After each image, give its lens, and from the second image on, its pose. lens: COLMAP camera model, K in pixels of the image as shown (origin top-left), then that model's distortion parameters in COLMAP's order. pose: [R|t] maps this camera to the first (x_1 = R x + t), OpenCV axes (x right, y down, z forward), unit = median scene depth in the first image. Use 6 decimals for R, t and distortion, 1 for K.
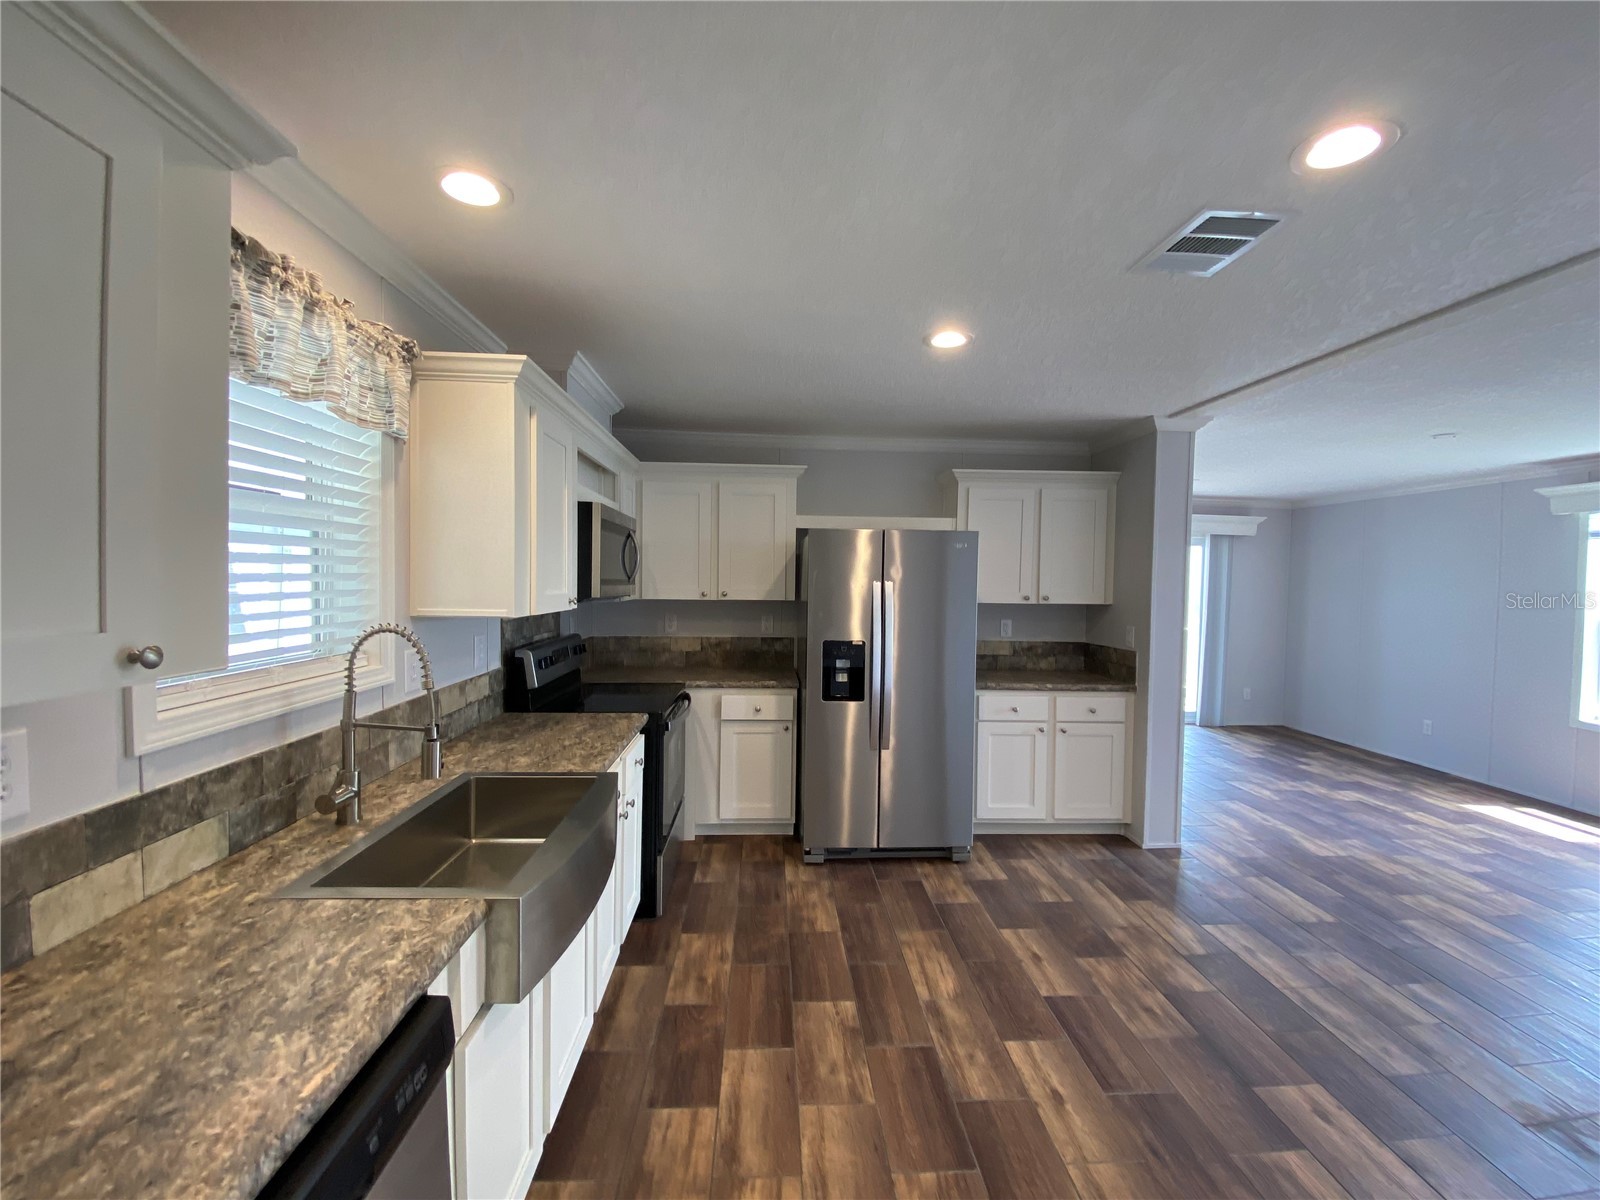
lens RADIAL K [[653.0, 0, 801.1], [0, 653.0, 597.8], [0, 0, 1]] dist [0.003214, -0.011720]
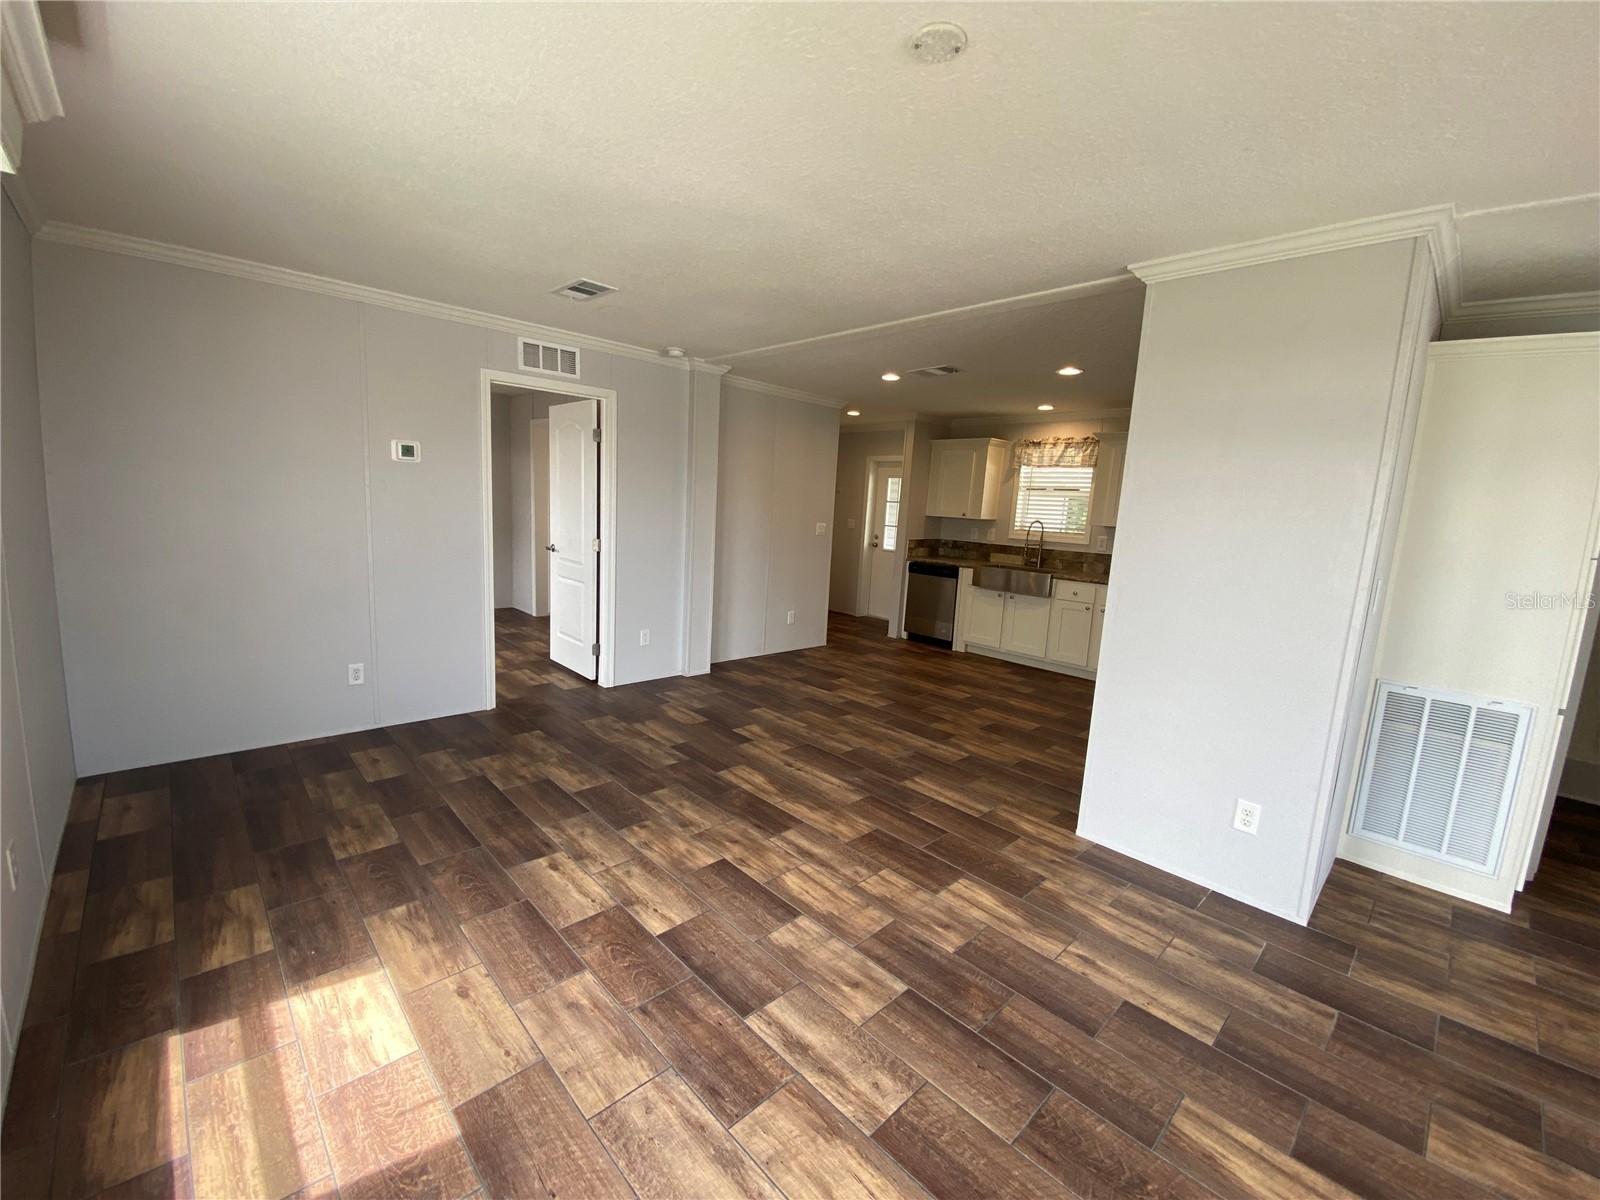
lens RADIAL K [[653.0, 0, 790.4], [0, 653.0, 590.9], [0, 0, 1]] dist [0.003214, -0.011720]
pose [[-0.762041, 0.025611, -0.647022, 2.065103], [-0.094325, 0.984168, 0.150050, 0.009015], [0.640621, 0.175375, -0.747561, 2.014577]]
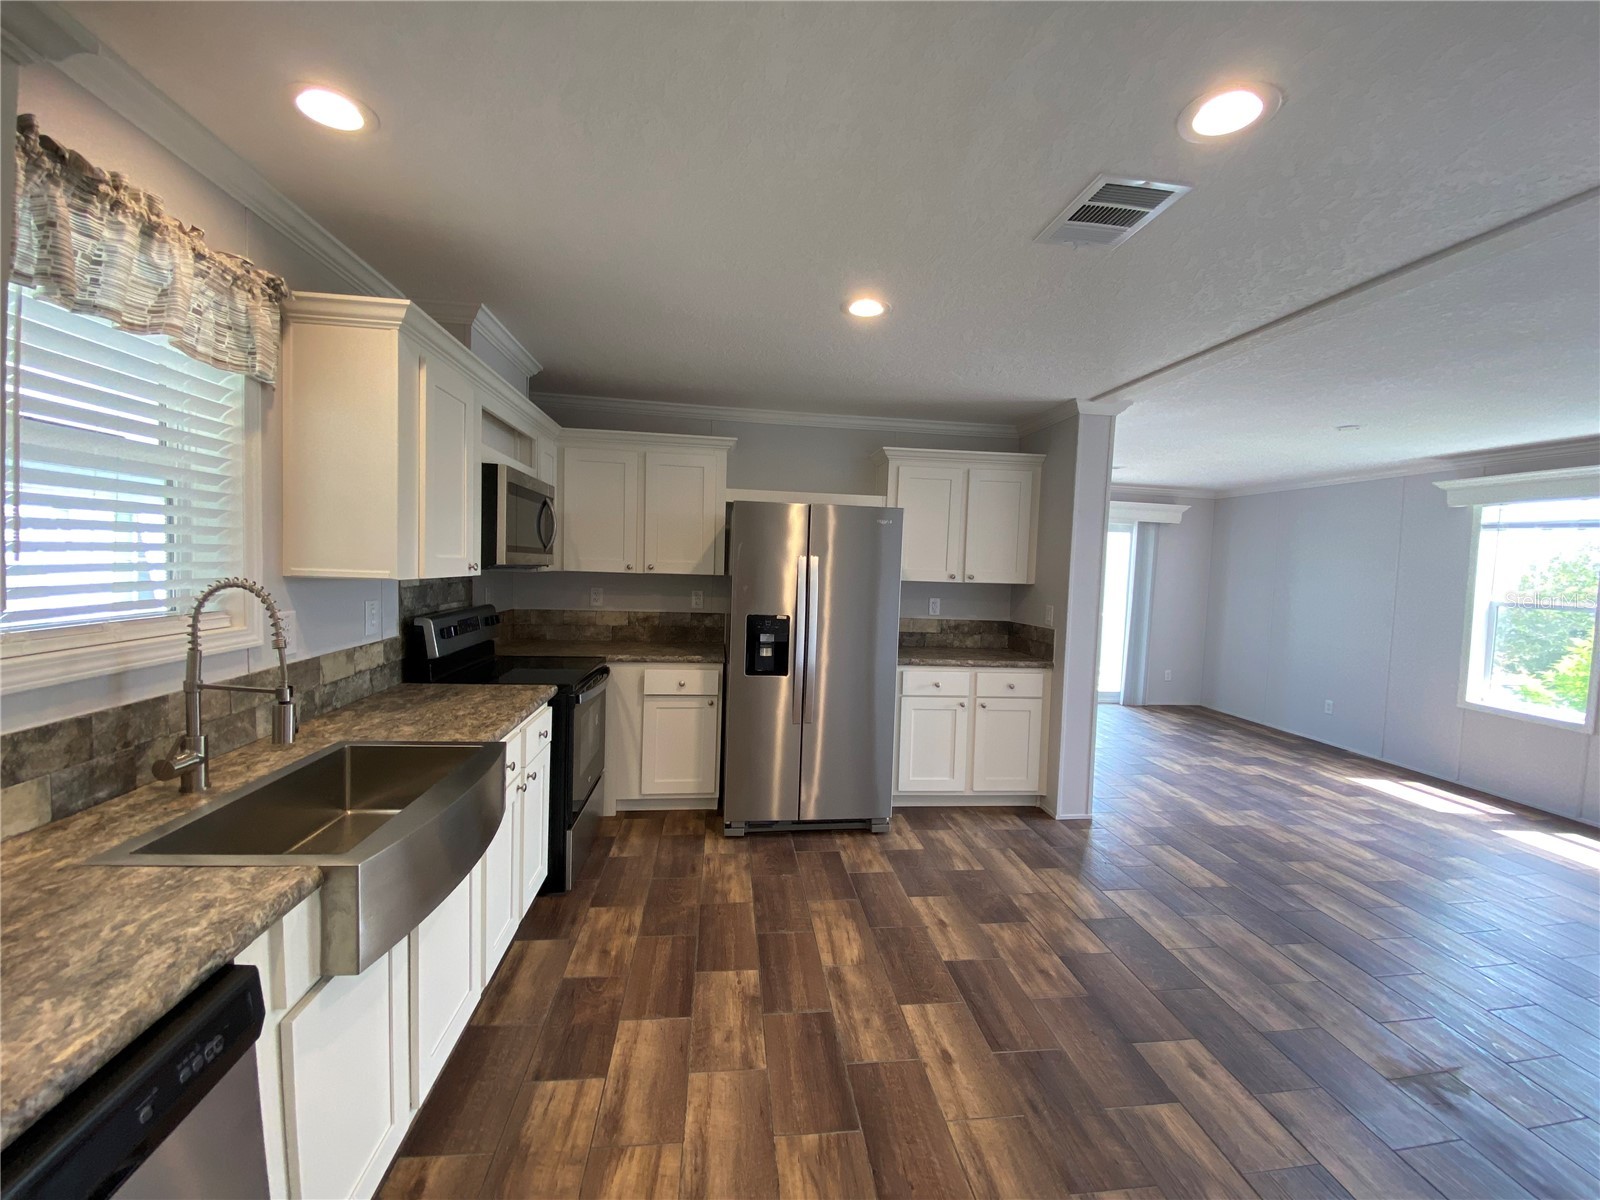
lens RADIAL K [[648.1, 0, 799.6], [0, 648.1, 597.6], [0, 0, 1]] dist [0.005655, -0.012292]
pose [[0.997655, 0.013844, 0.067030, 0.067904], [-0.015491, 0.999589, 0.024113, 0.020952], [-0.066669, -0.025095, 0.997460, 0.016626]]
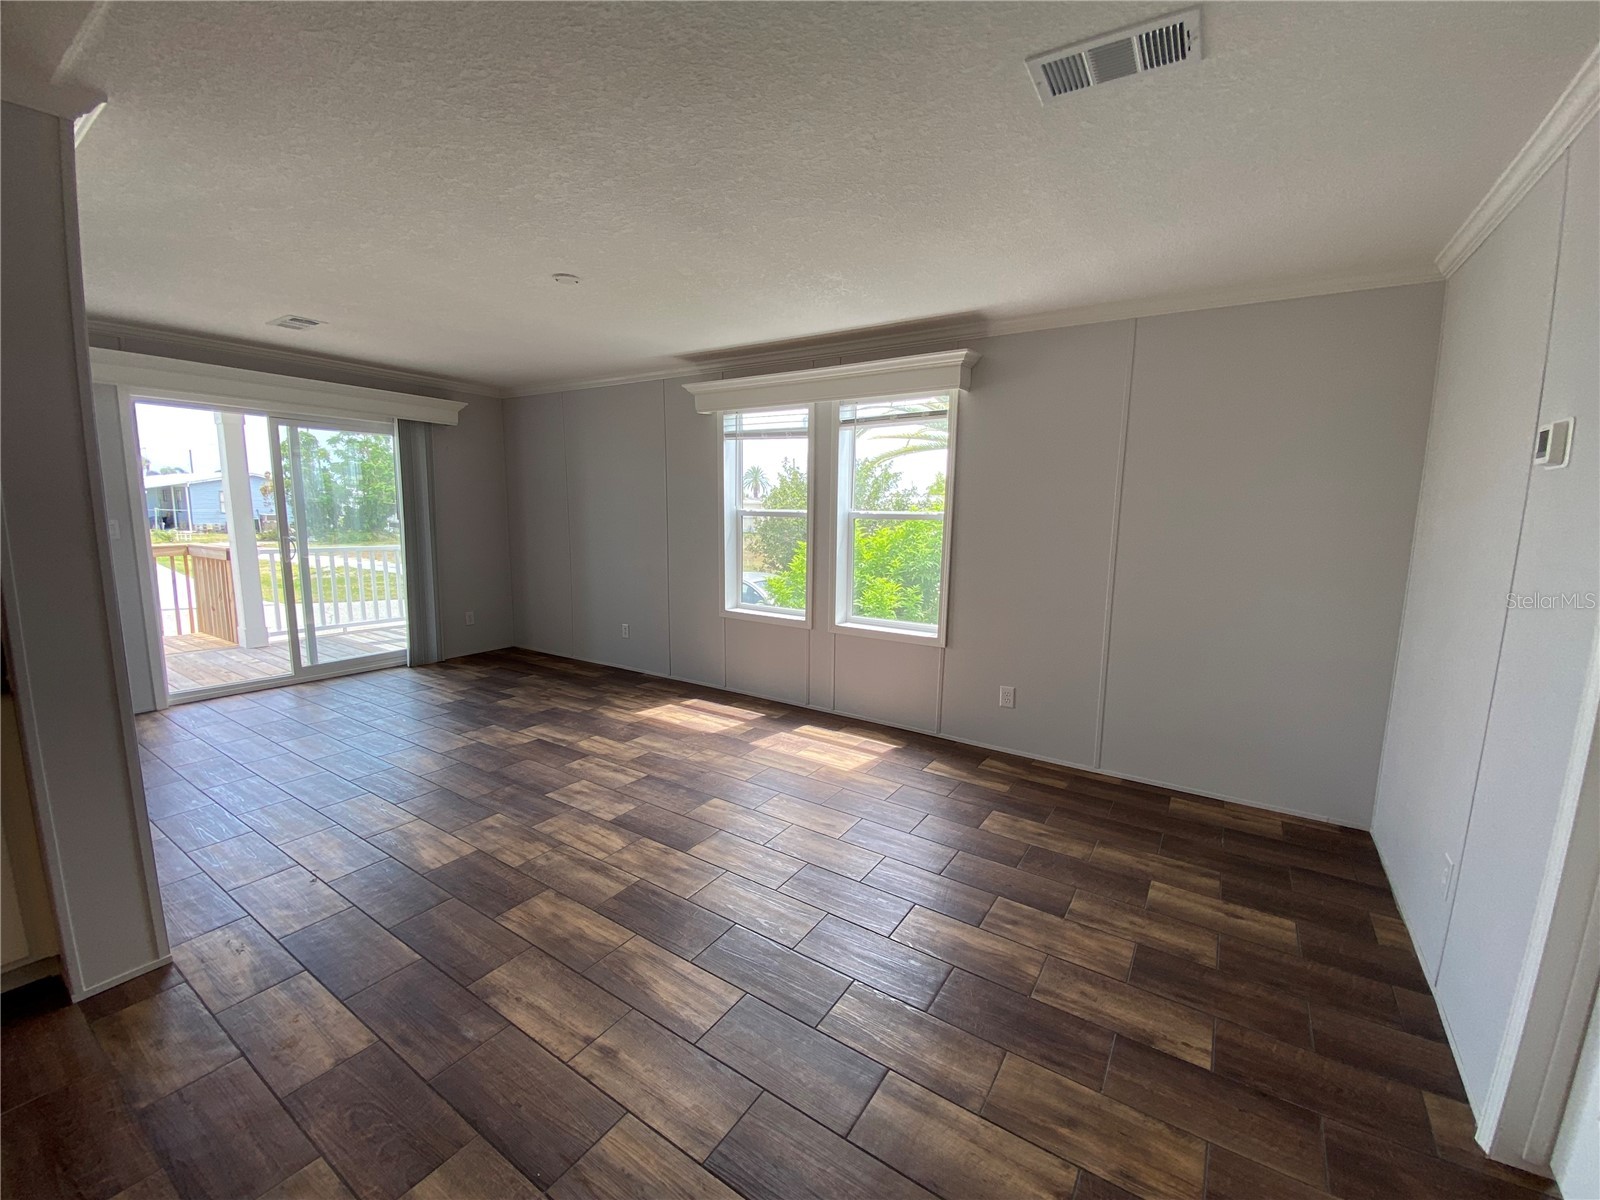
lens RADIAL K [[653.0, 0, 808.8], [0, 653.0, 588.2], [0, 0, 1]] dist [0.003214, -0.011720]
pose [[0.580269, -0.109539, 0.807025, 0.762082], [0.019965, 0.992529, 0.120362, 0.047481], [-0.814180, -0.053731, 0.578121, 0.454512]]
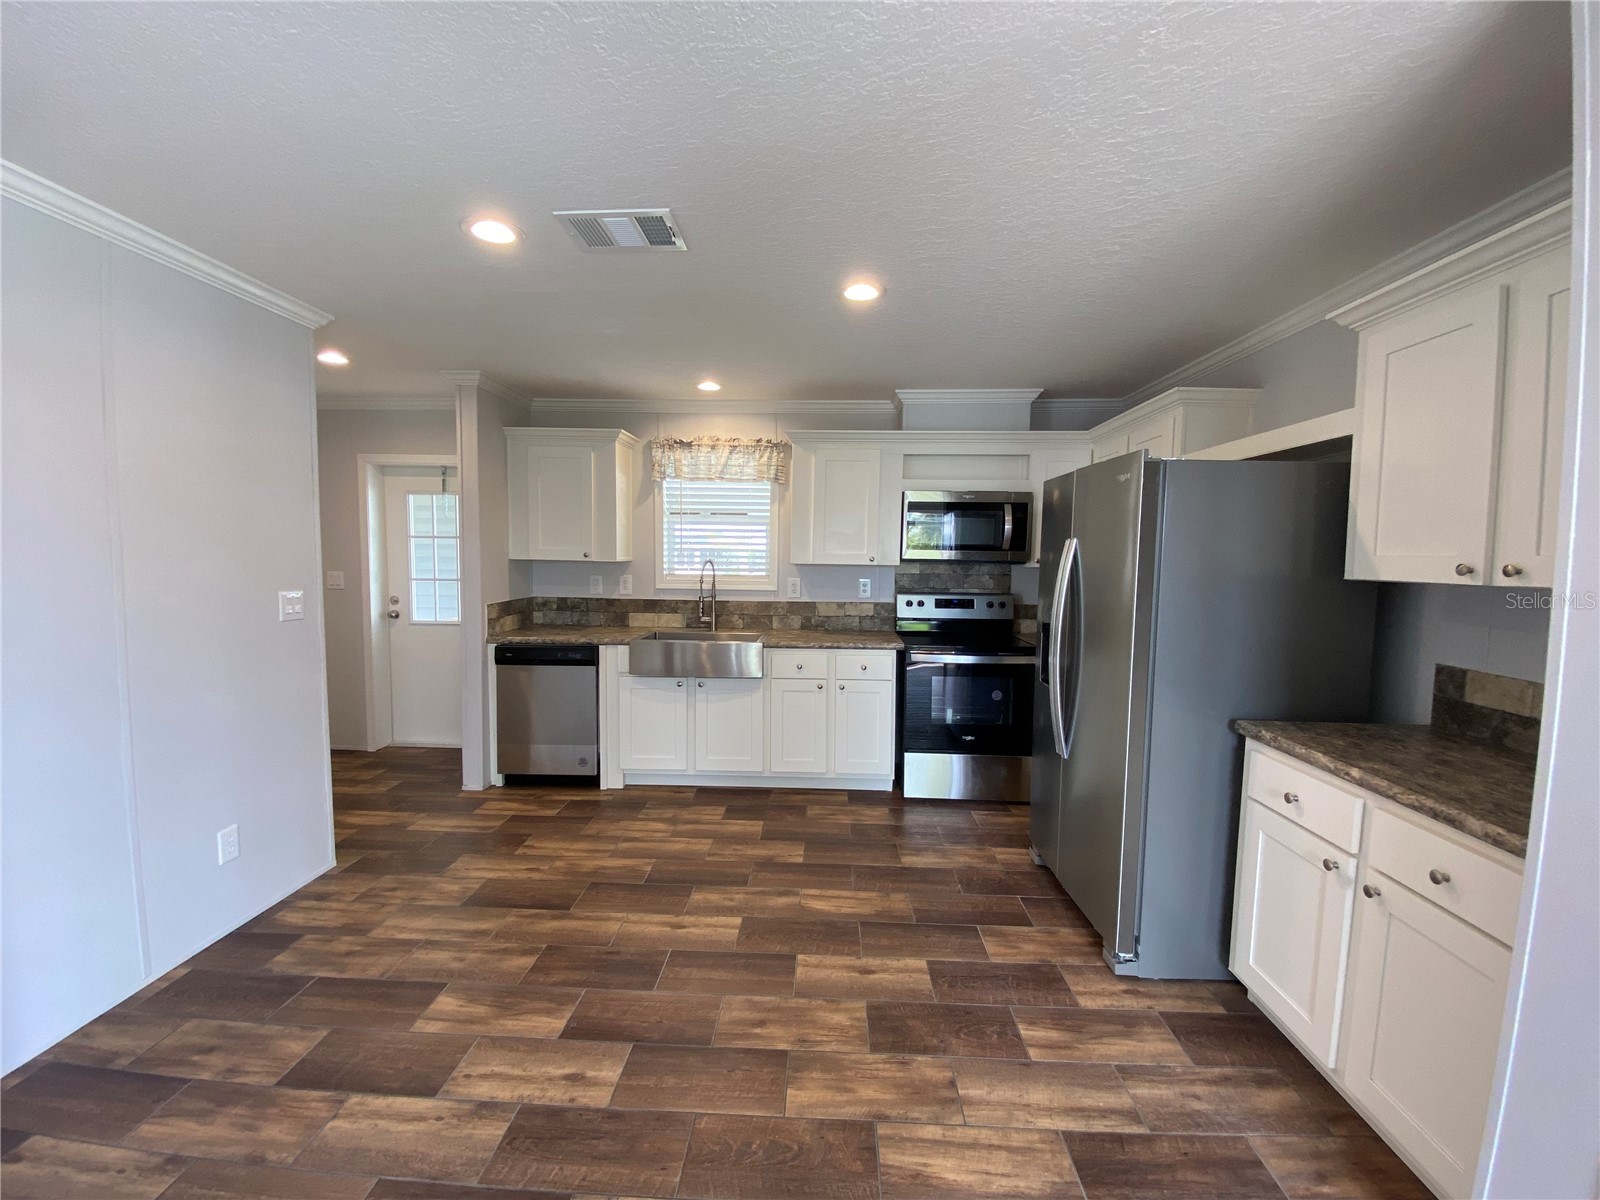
lens RADIAL K [[653.0, 0, 806.3], [0, 653.0, 590.6], [0, 0, 1]] dist [0.003214, -0.011720]
pose [[-0.089285, 0.035727, -0.995365, 1.287148], [-0.053722, 0.997729, 0.040631, 0.028230], [0.994556, 0.057100, -0.087162, 1.042391]]
